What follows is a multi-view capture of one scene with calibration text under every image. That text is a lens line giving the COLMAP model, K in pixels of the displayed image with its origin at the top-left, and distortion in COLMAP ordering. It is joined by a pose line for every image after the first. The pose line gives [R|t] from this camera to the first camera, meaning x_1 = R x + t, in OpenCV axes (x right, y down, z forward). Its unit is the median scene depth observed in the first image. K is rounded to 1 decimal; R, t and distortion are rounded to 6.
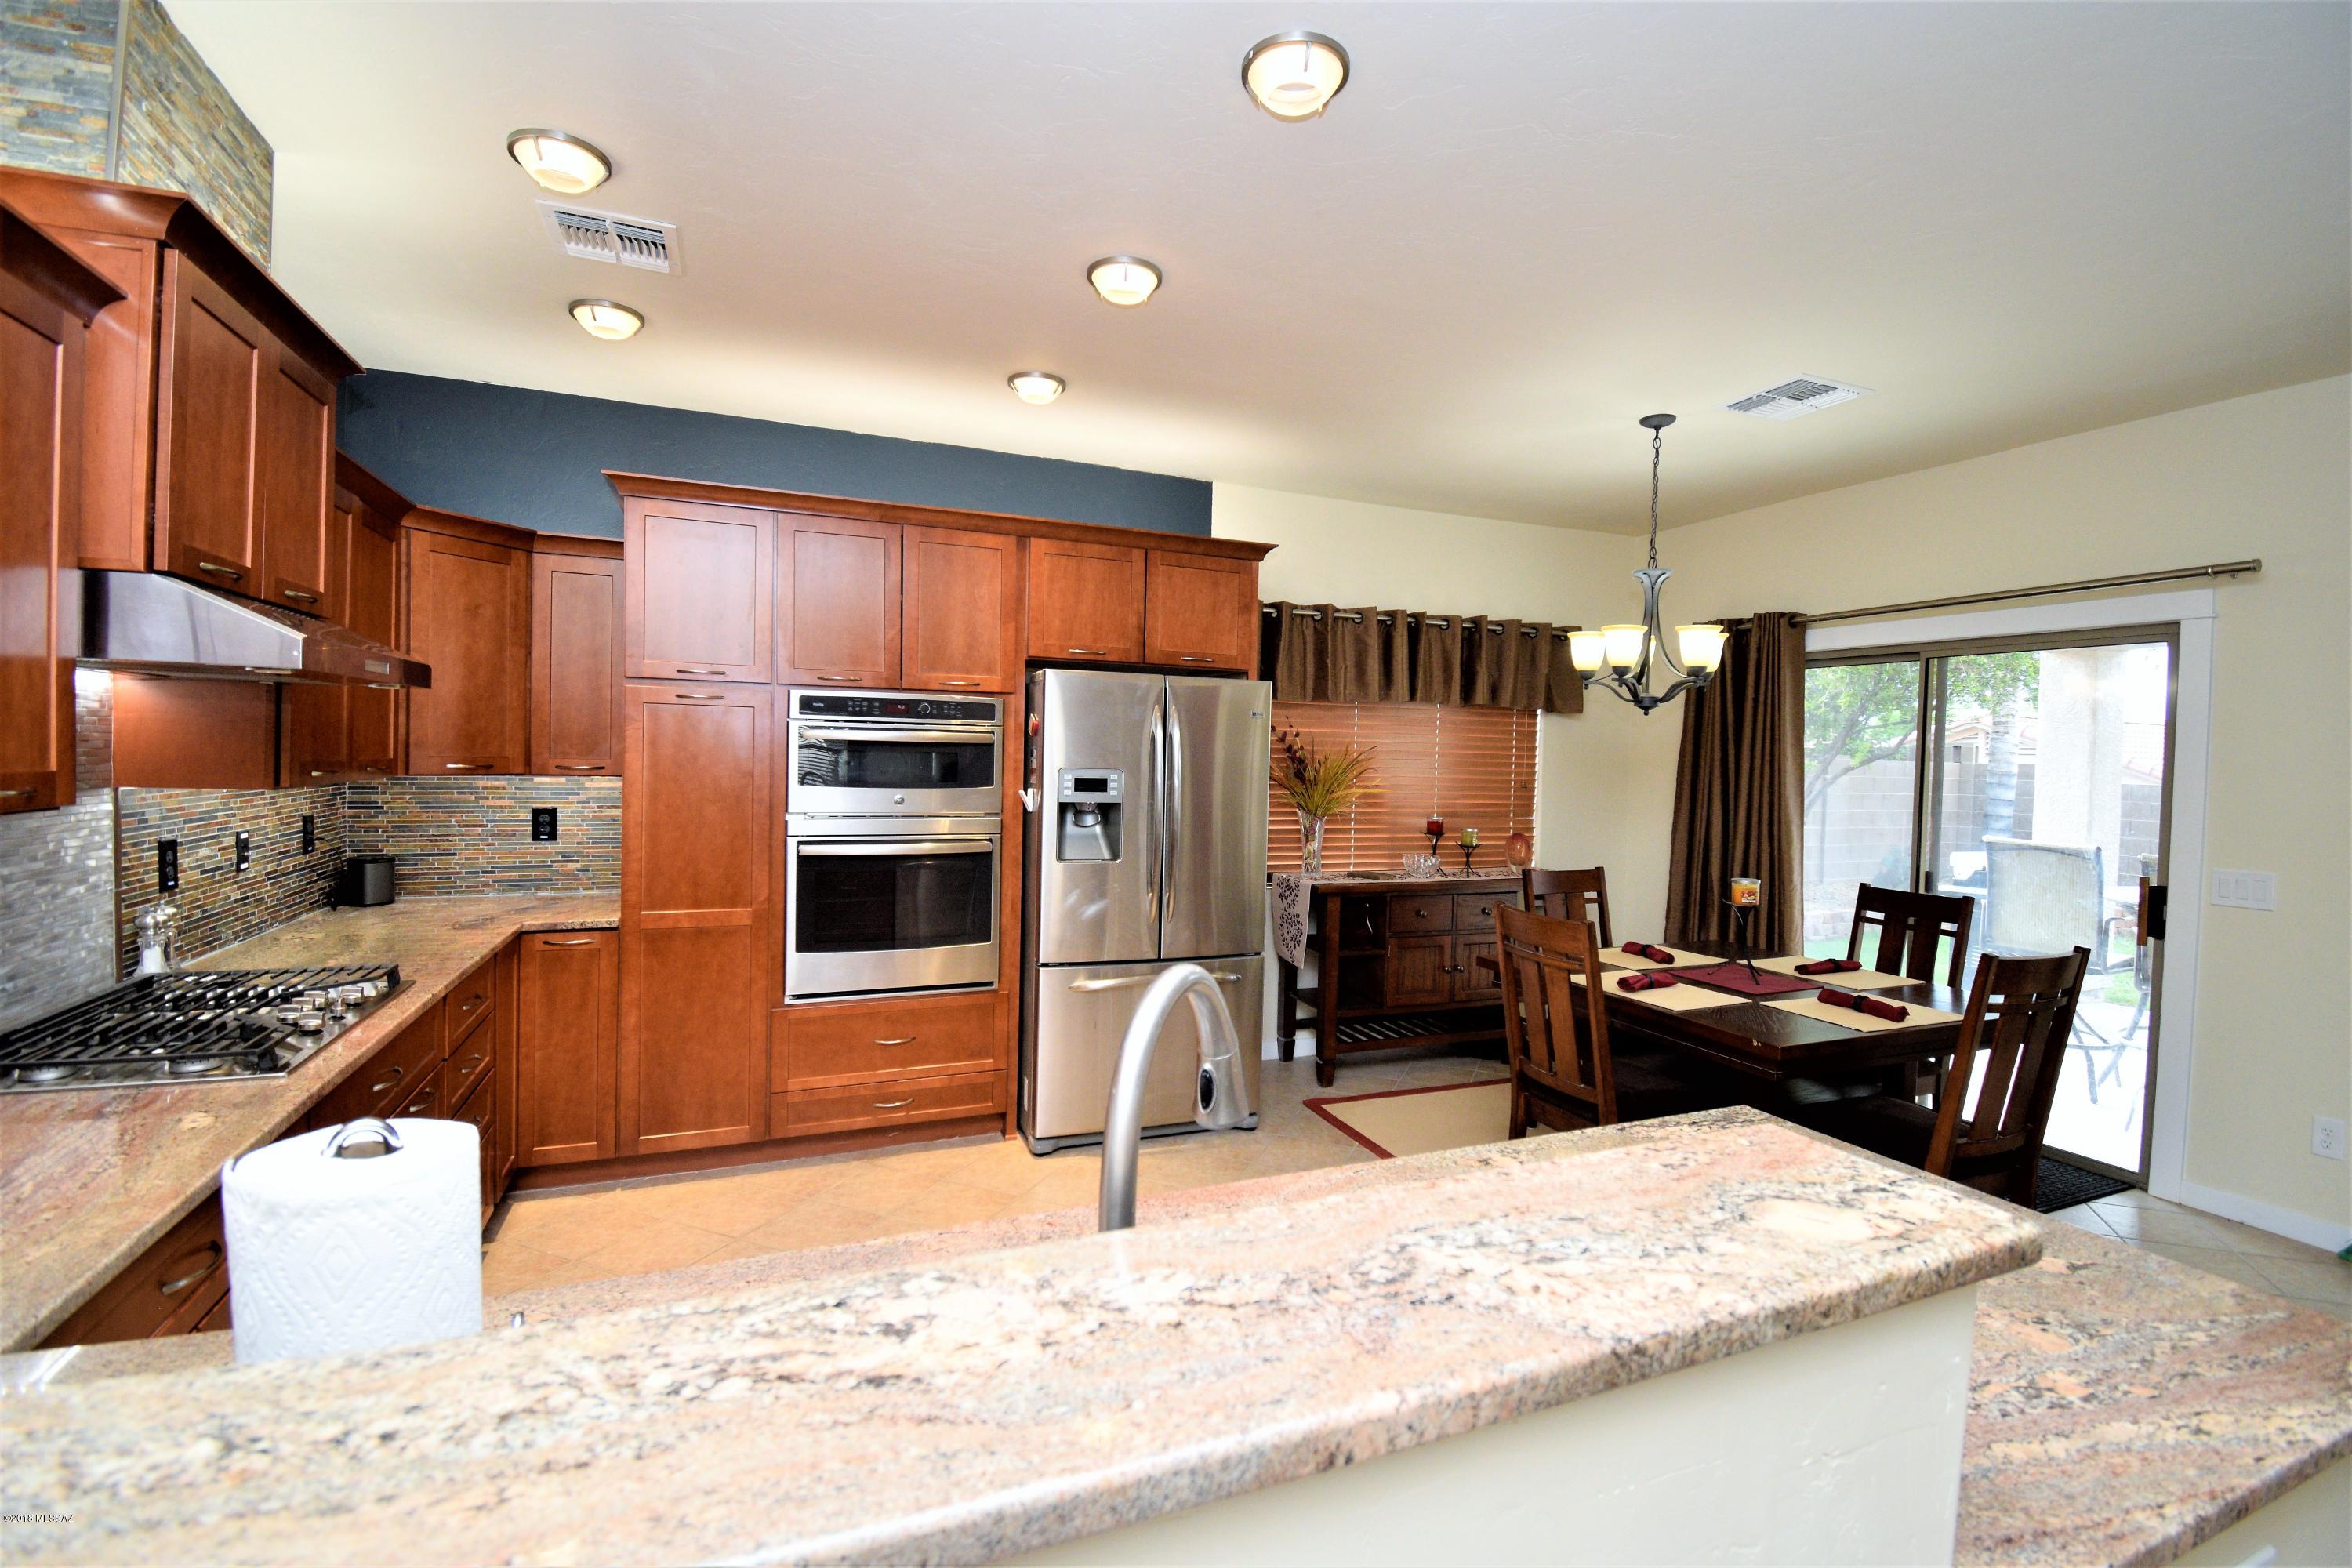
lens RADIAL K [[1032.7, 0, 1176.0], [0, 1032.7, 784.0], [0, 0, 1]] dist [0.025496, -0.027560]
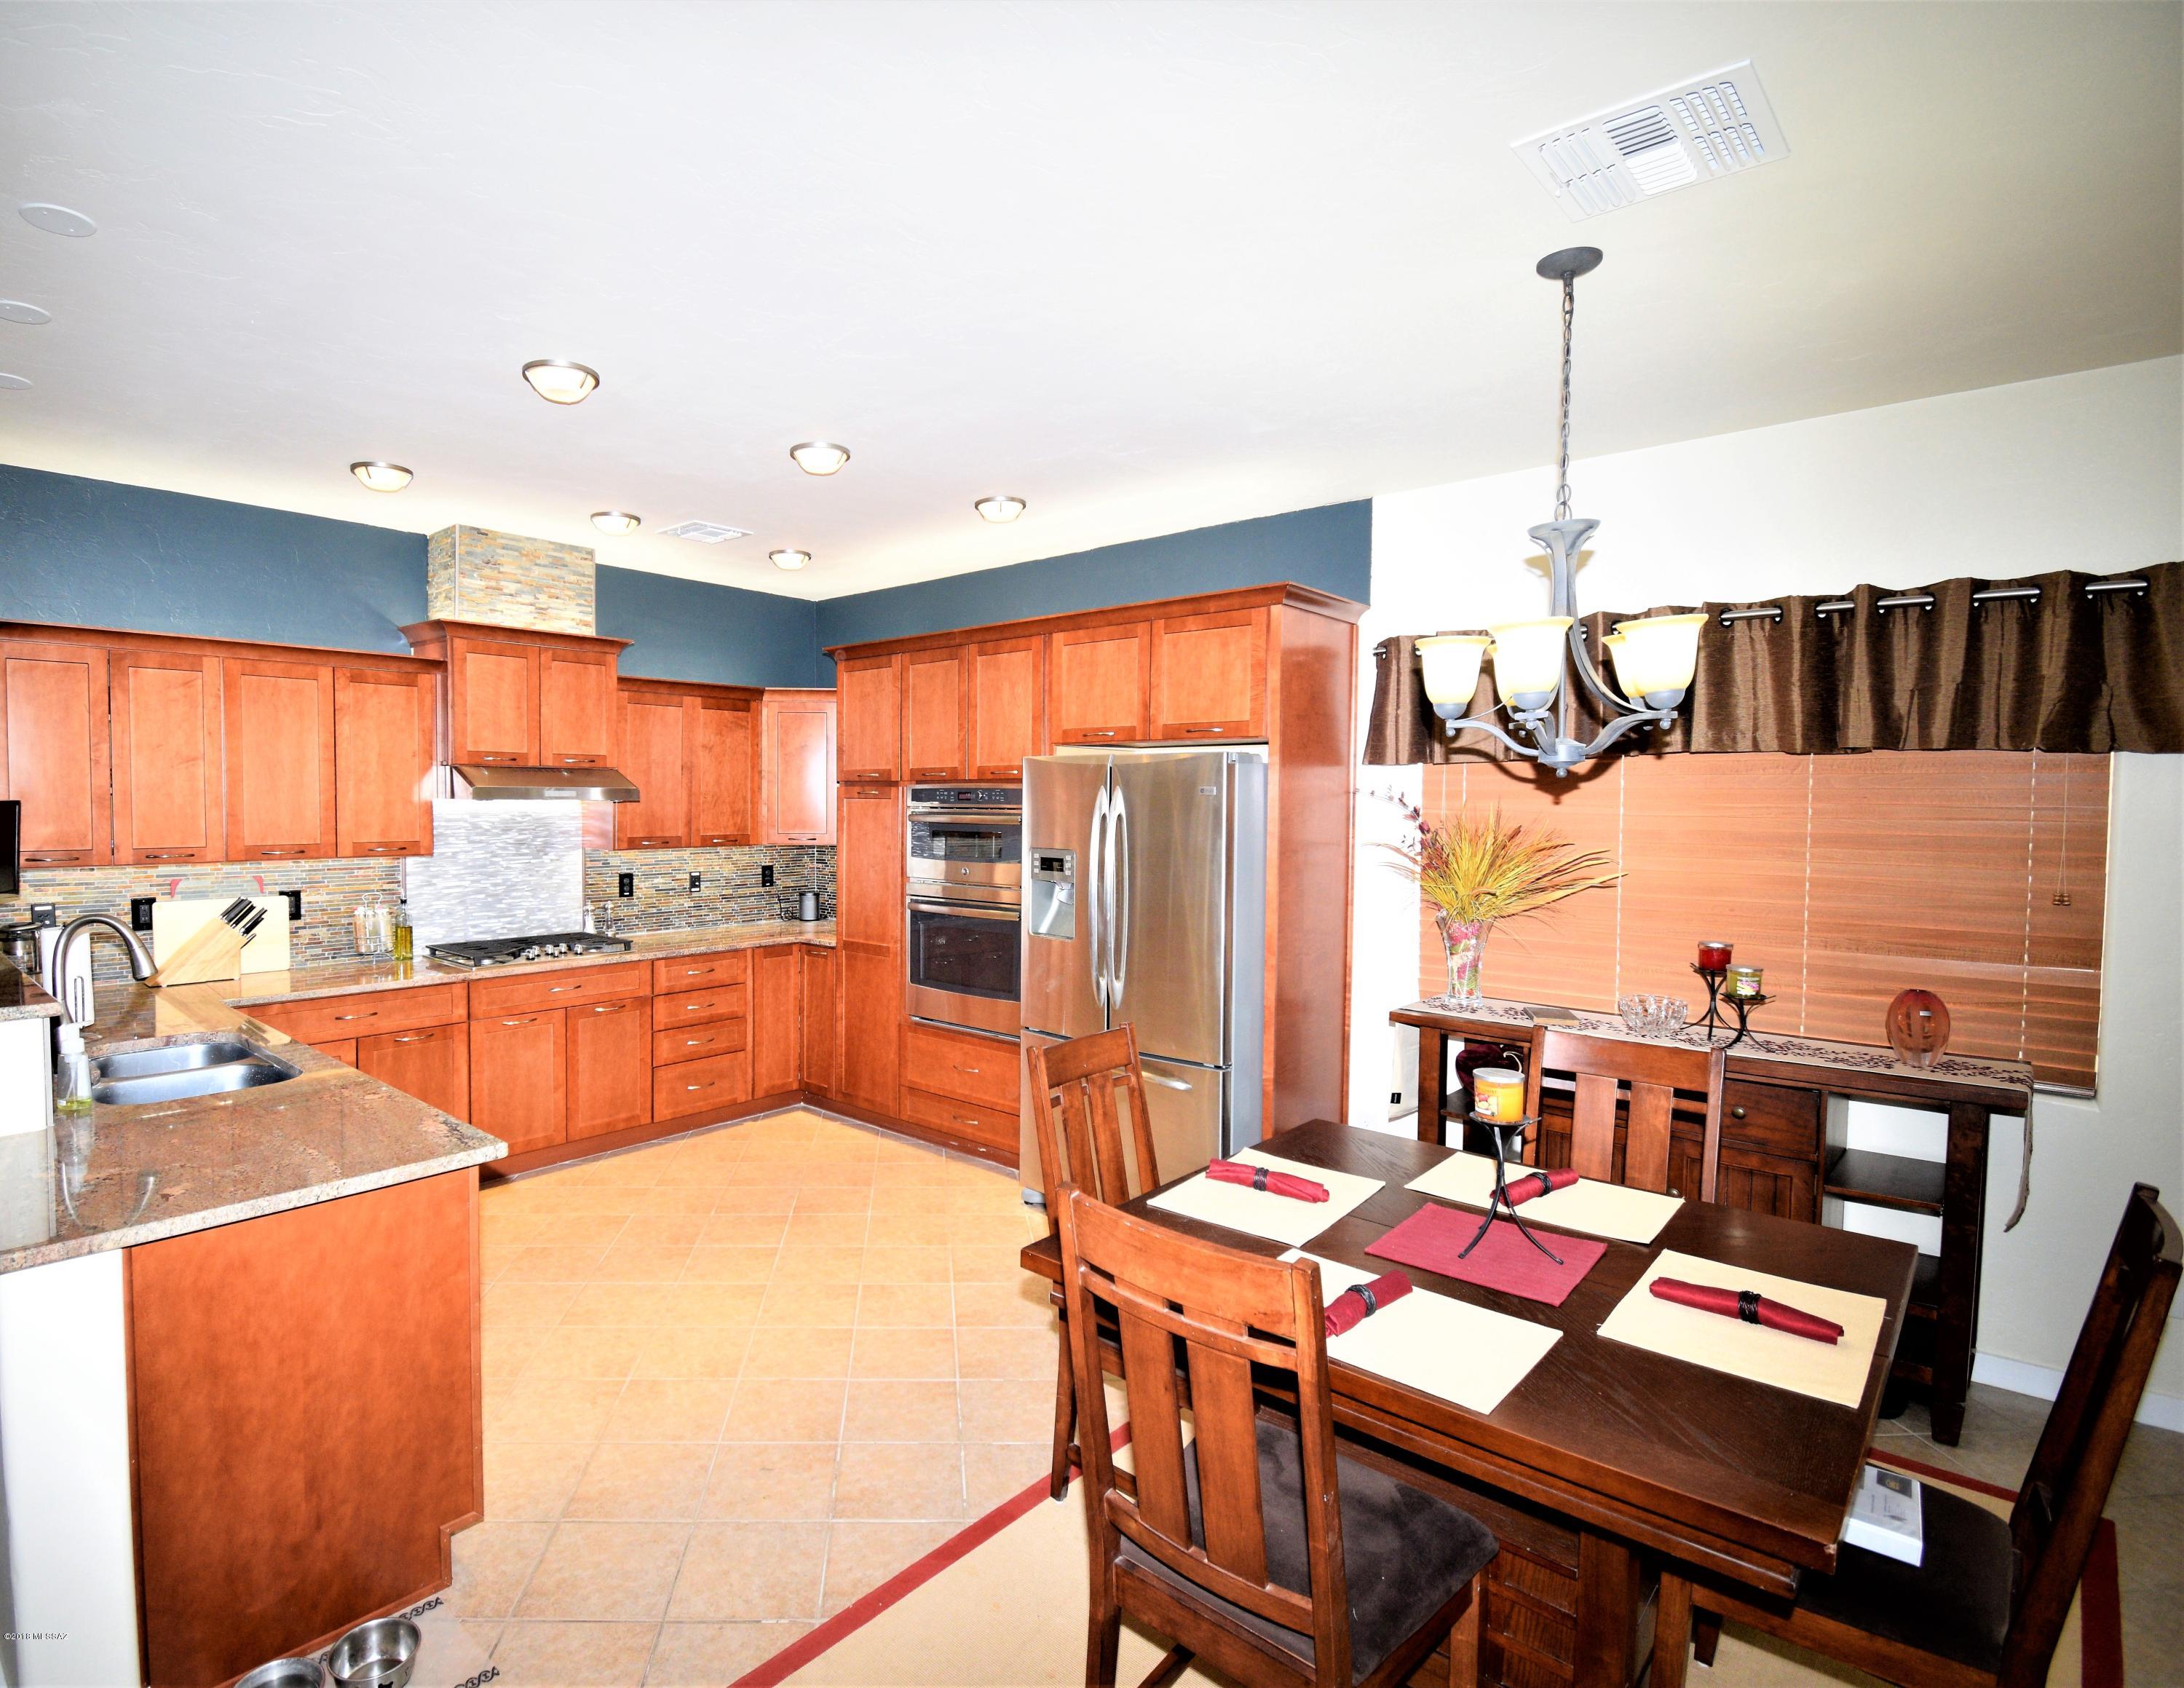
lens RADIAL K [[1098.3, 0, 929.8], [0, 1098.3, 848.6], [0, 0, 1]] dist [0.000267, 0.000152]
pose [[0.396119, 0.022752, -0.917917, 0.751046], [-0.023446, 0.999618, 0.014659, -0.024071], [0.917900, 0.015715, 0.396501, 0.375949]]
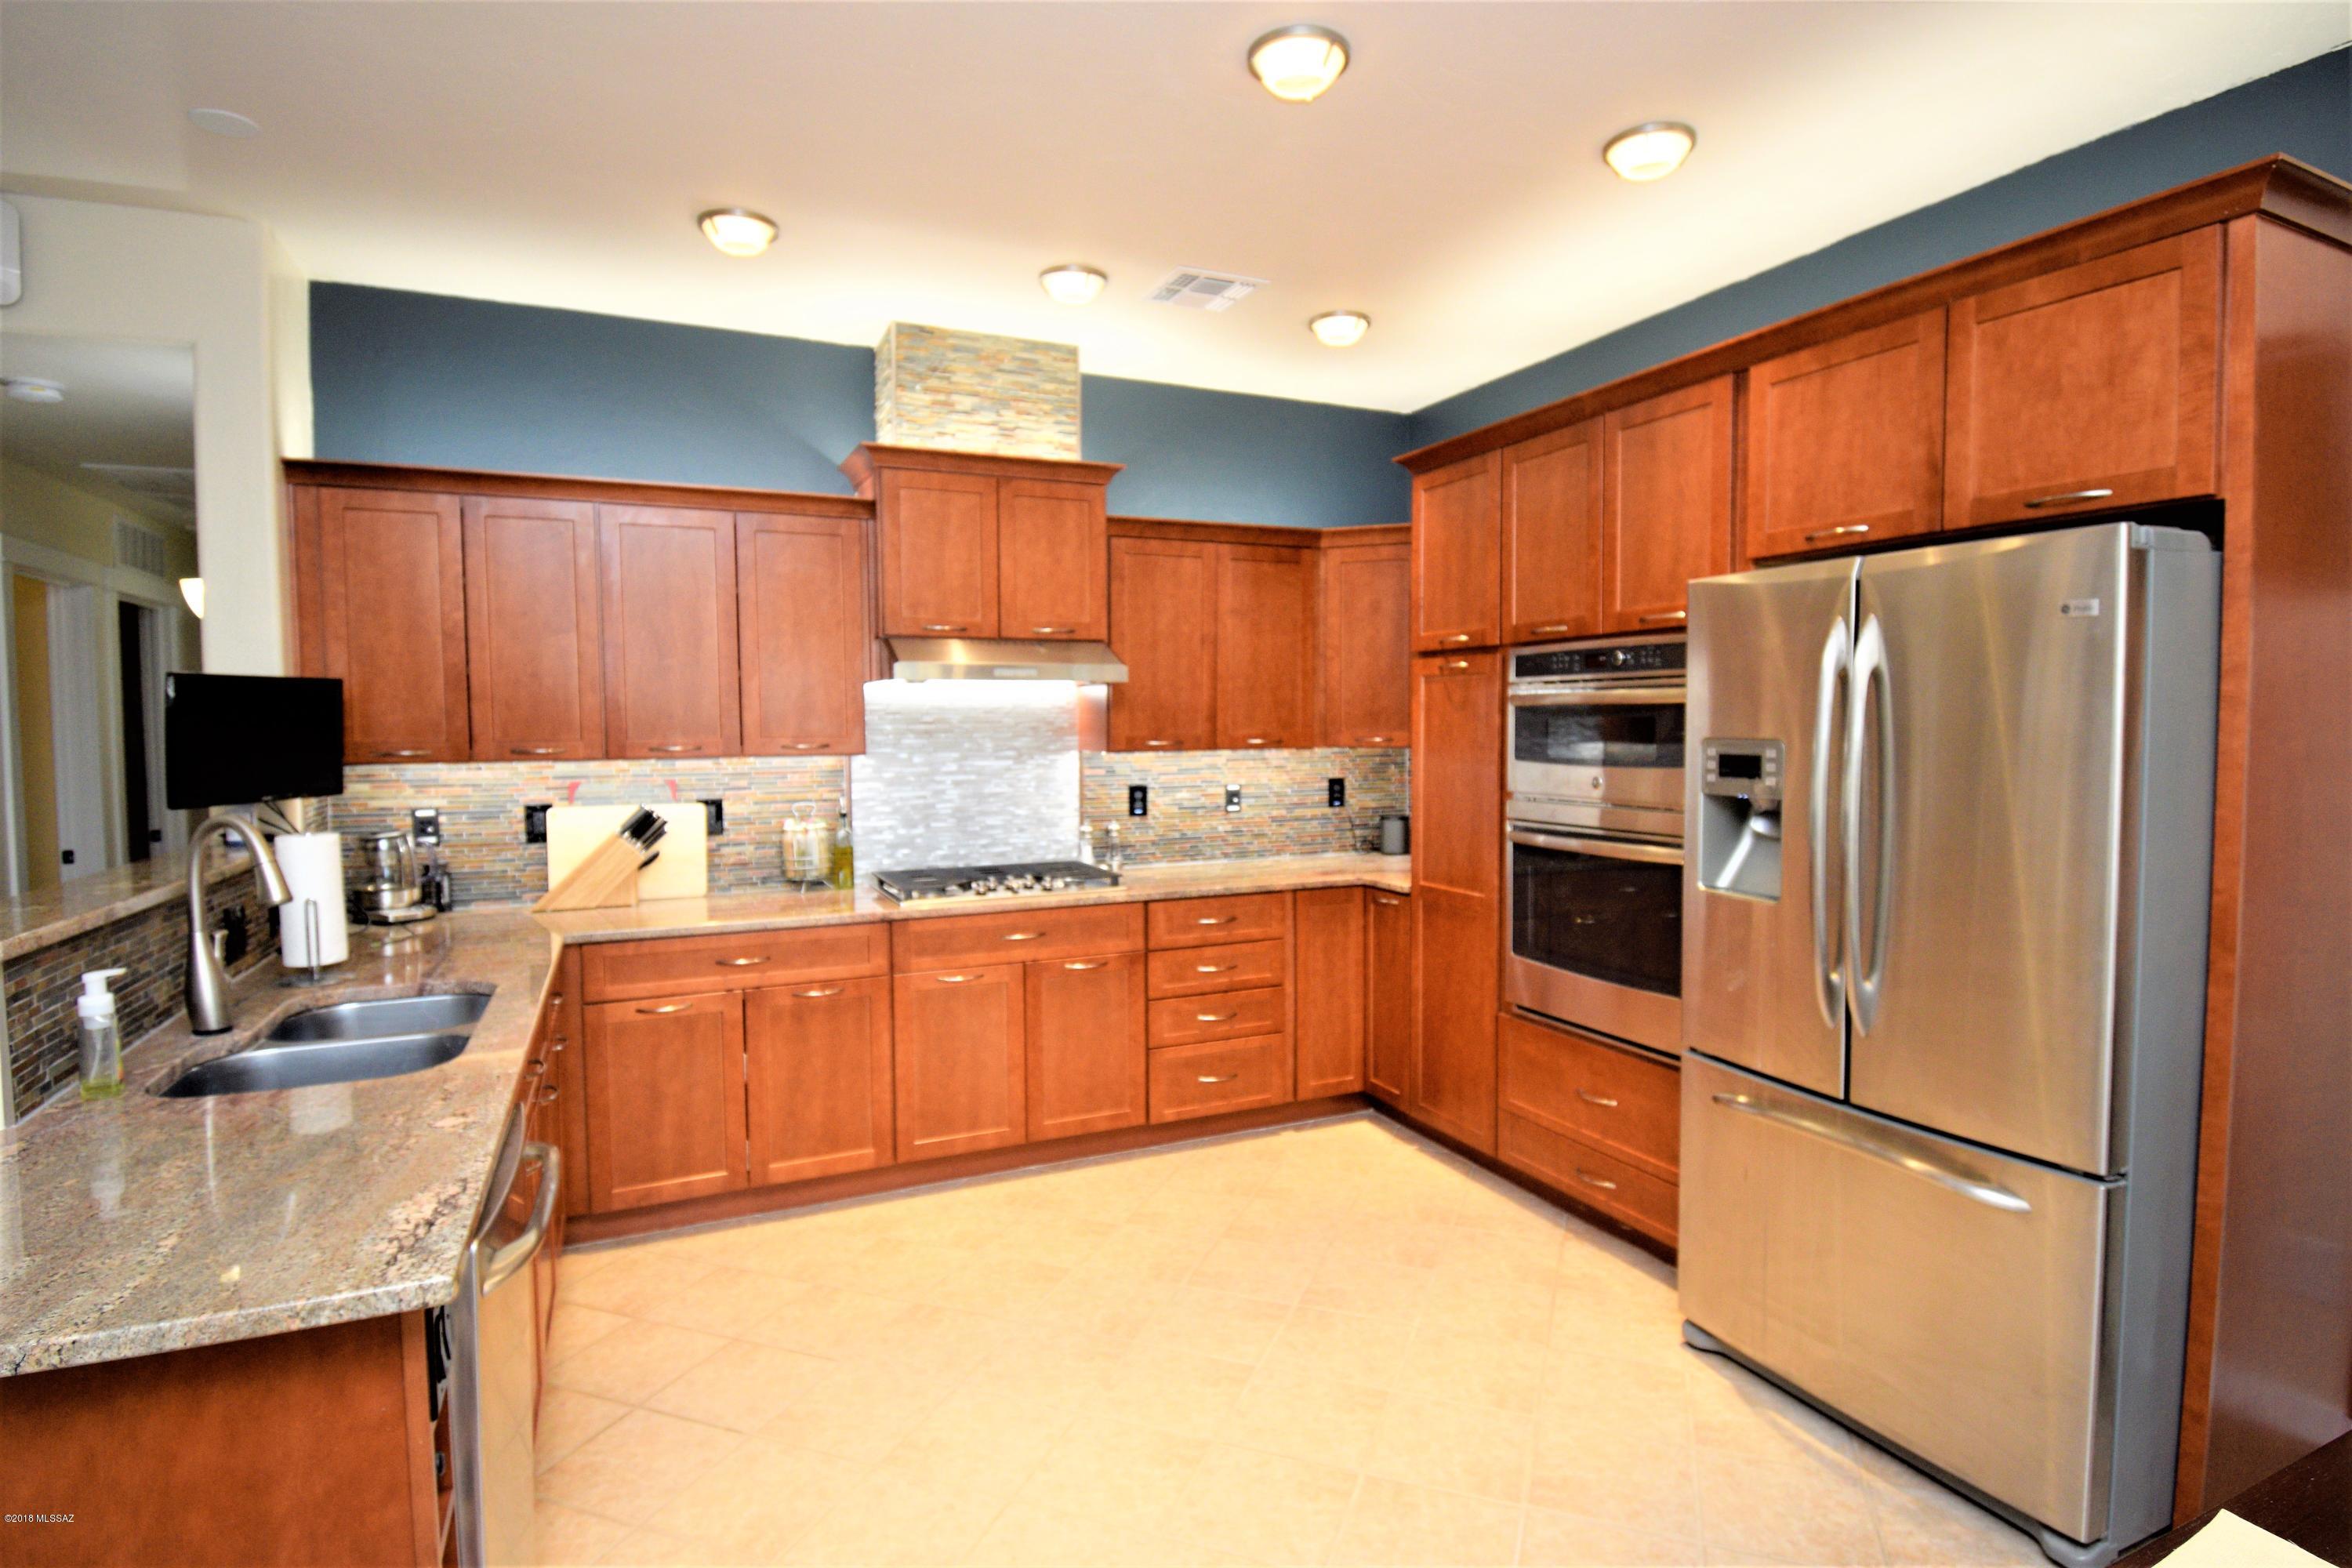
lens RADIAL K [[1193.7, 0, 1187.4], [0, 1193.7, 786.4], [0, 0, 1]] dist [0.003488, -0.017312]
pose [[0.043224, 0.033635, -0.998499, 0.494711], [-0.021624, 0.999230, 0.032723, -0.002602], [0.998831, 0.020177, 0.043918, 0.553075]]
